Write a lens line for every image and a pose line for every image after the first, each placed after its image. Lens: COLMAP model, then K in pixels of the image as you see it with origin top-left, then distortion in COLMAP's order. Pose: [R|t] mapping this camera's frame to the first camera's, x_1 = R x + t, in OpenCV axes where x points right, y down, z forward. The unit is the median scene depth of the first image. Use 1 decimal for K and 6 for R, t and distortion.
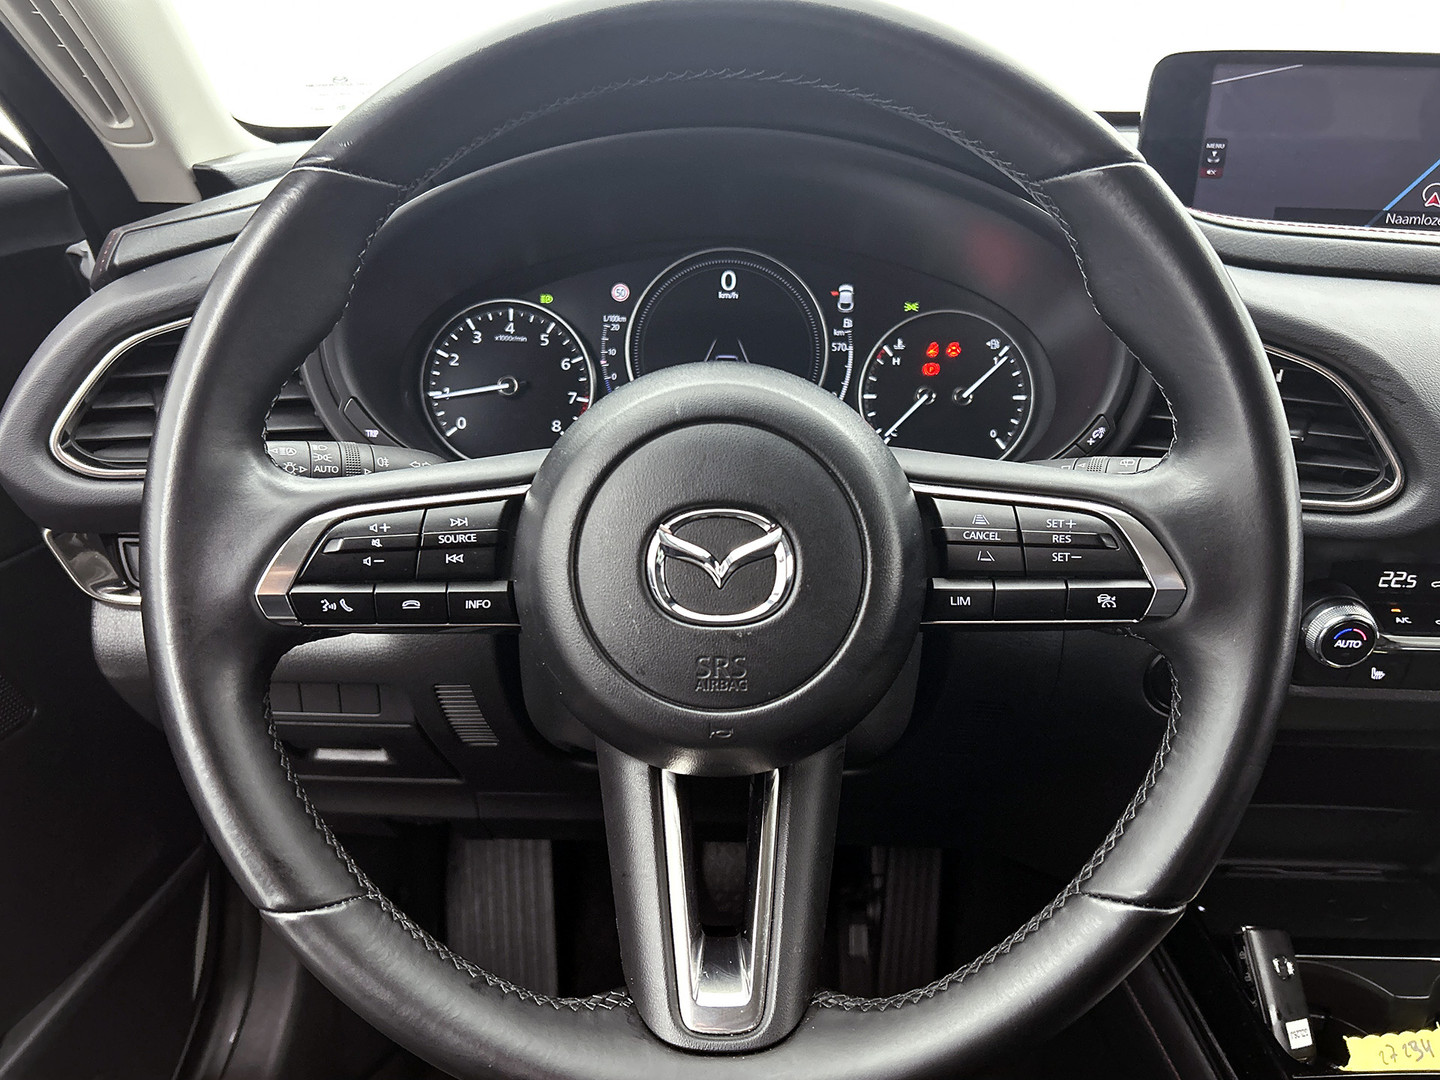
lens RADIAL K [[1131.8, 0, 720.0], [0, 1131.8, 540.0], [0, 0, 1]] dist [0.058859, -0.010784]
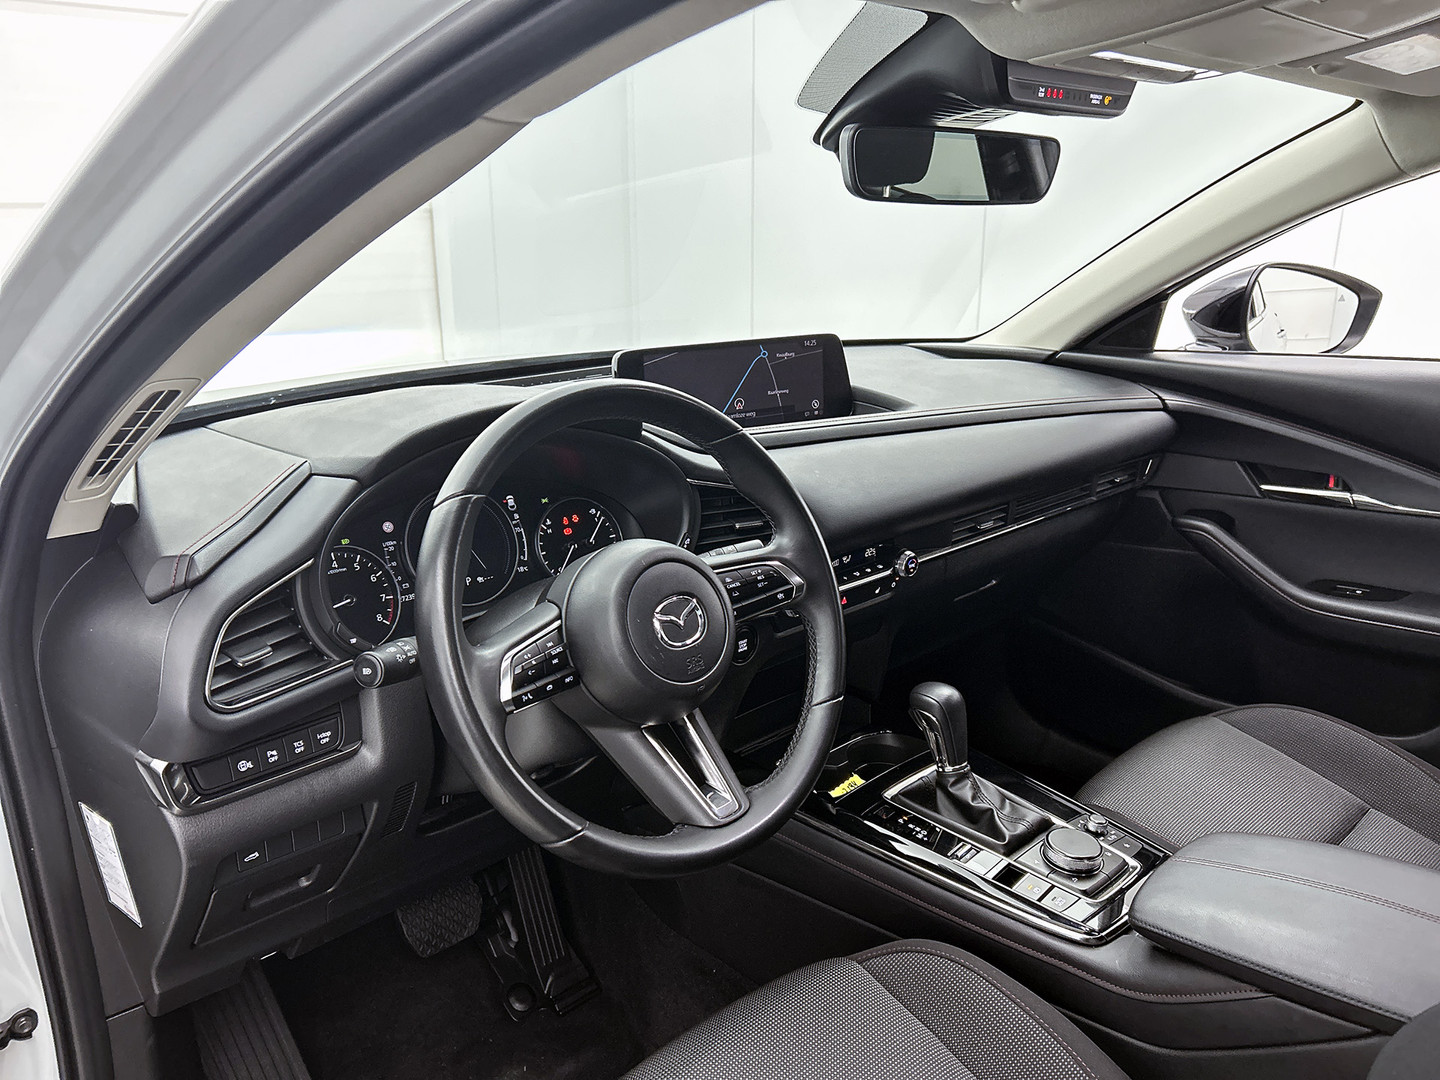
lens RADIAL K [[1086.2, 0, 720.0], [0, 1086.2, 540.0], [0, 0, 1]] dist [0.035636, 0.000085]
pose [[0.701828, -0.217701, 0.678265, -0.998982], [0.299599, 0.954058, -0.003786, -0.072279], [-0.646280, 0.205865, 0.734808, -0.507328]]
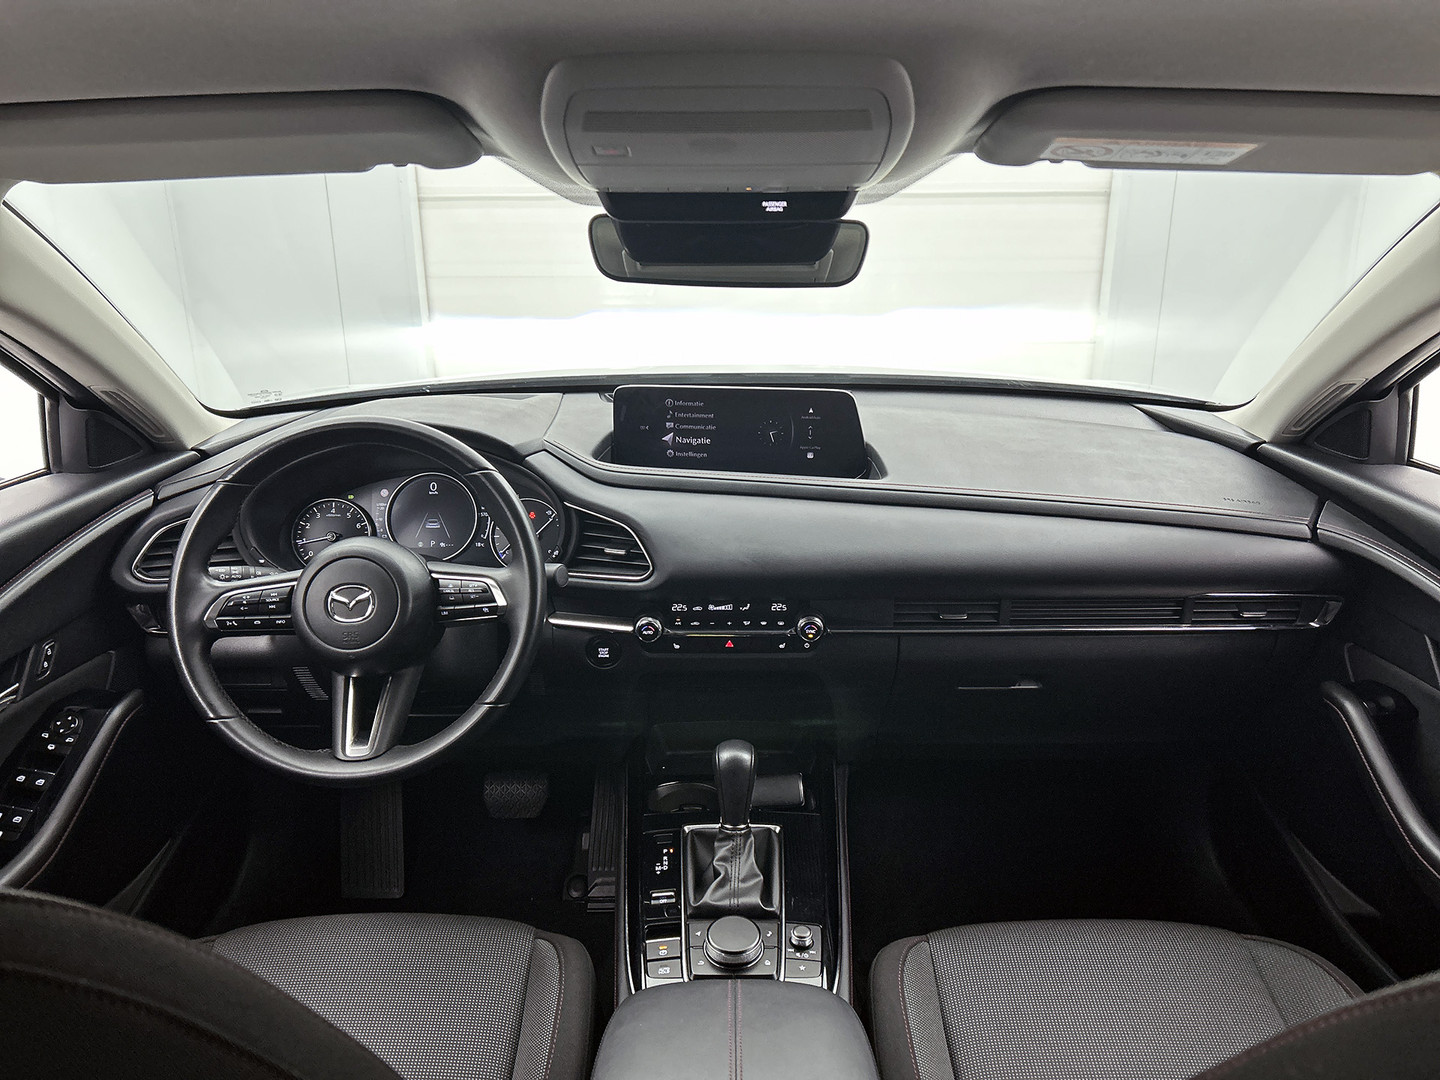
lens RADIAL K [[1086.2, 0, 720.0], [0, 1086.2, 540.0], [0, 0, 1]] dist [0.035636, 0.000085]
pose [[0.999510, -0.031272, 0.001573, 0.709357], [0.031289, 0.995641, -0.087867, 0.103061], [0.001182, 0.087873, 0.996131, -1.407834]]
